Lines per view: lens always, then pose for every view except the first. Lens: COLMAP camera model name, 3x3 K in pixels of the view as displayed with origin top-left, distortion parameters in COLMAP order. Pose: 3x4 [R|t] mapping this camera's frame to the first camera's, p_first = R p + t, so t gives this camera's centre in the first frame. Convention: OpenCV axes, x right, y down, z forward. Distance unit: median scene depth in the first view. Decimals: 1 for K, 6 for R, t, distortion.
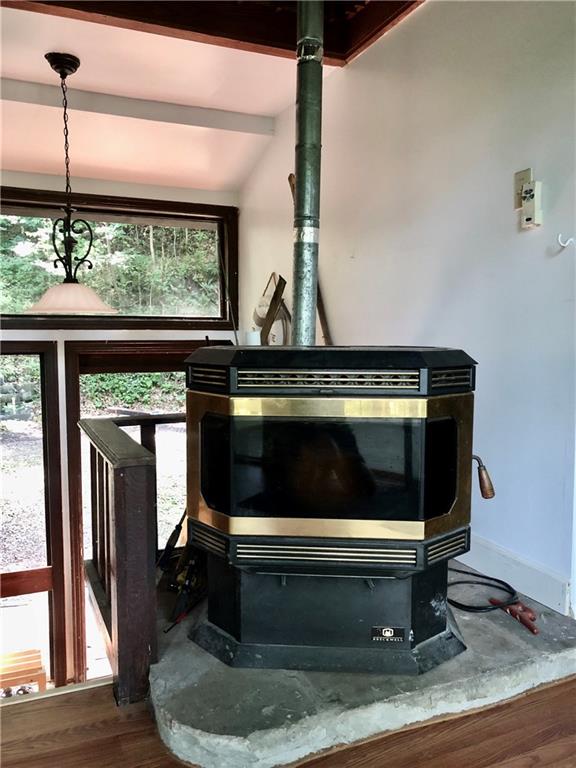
lens RADIAL K [[619.9, 0, 288.0], [0, 619.9, 384.0], [0, 0, 1]] dist [-0.000751, 0.001437]
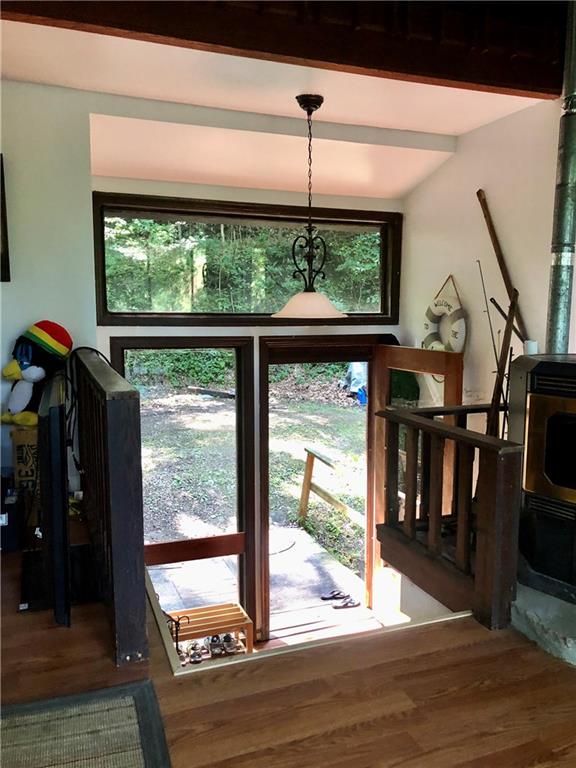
lens RADIAL K [[617.0, 0, 288.0], [0, 617.0, 384.0], [0, 0, 1]] dist [0.023693, -0.001675]
pose [[0.999089, 0.004516, -0.042428, -0.256440], [-0.002923, 0.999291, 0.037530, -0.024029], [0.042568, -0.037372, 0.998394, -0.130845]]
